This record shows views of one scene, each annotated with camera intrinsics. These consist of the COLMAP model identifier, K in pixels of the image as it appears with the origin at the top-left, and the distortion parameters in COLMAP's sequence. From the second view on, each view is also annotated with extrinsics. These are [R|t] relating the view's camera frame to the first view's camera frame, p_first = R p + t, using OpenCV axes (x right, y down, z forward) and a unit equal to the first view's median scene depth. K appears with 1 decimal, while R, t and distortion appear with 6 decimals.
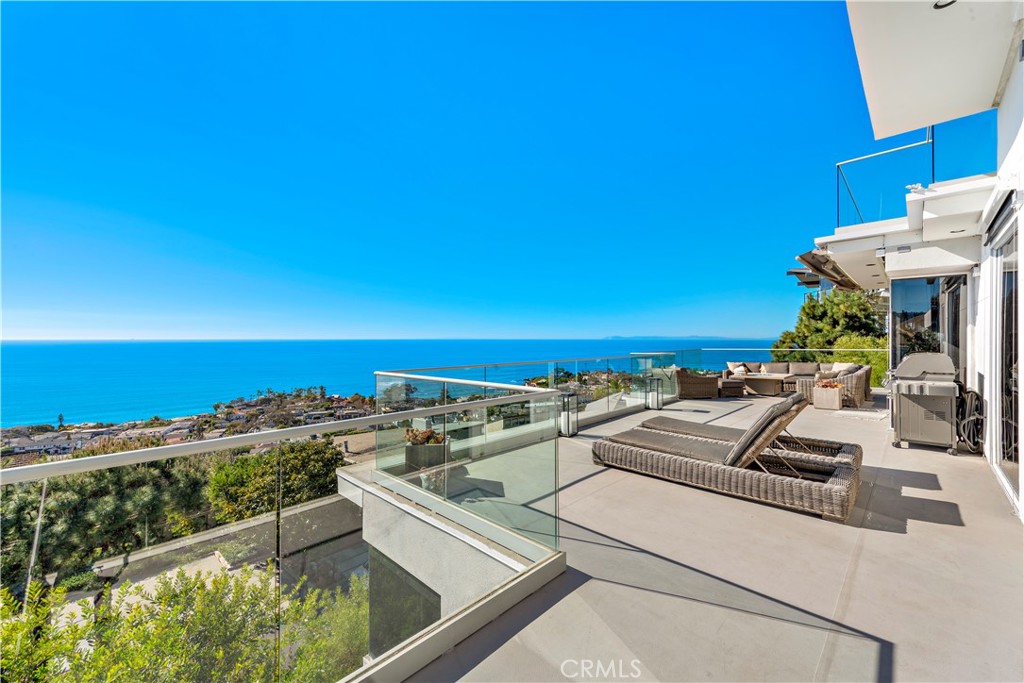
lens RADIAL K [[408.1, 0, 517.9], [0, 408.1, 336.8], [0, 0, 1]] dist [0.017377, 0.000019]
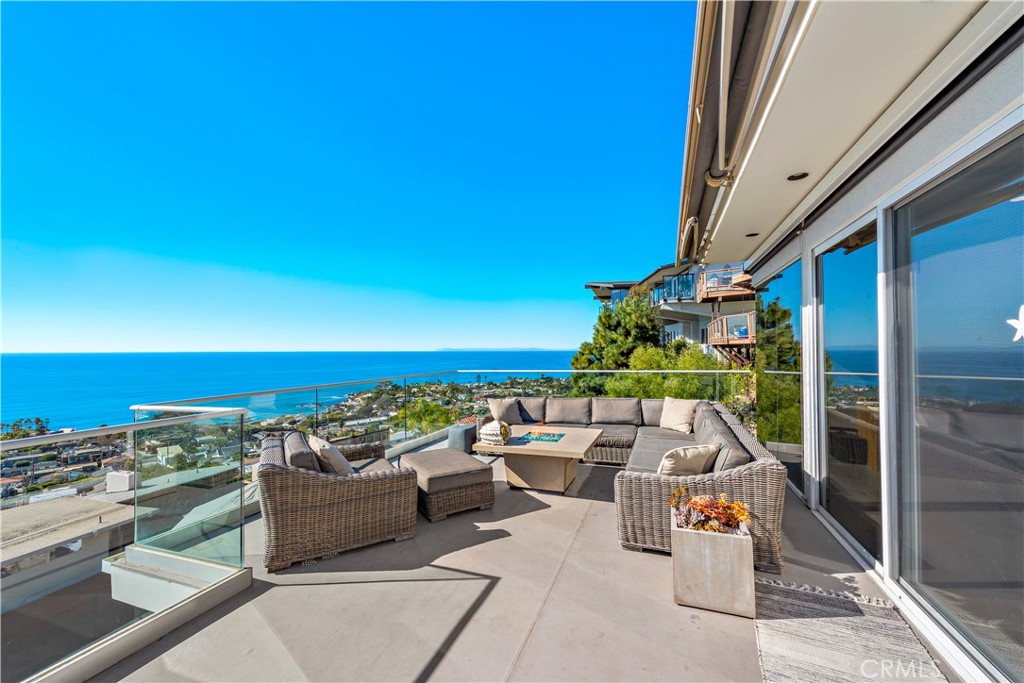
lens RADIAL K [[402.6, 0, 513.5], [0, 402.6, 344.1], [0, 0, 1]] dist [0.013890, -0.002956]
pose [[0.919537, 0.001072, 0.393002, 0.149657], [0.003455, 0.999936, -0.010811, -0.000032], [-0.392988, 0.011299, 0.919474, 0.231418]]
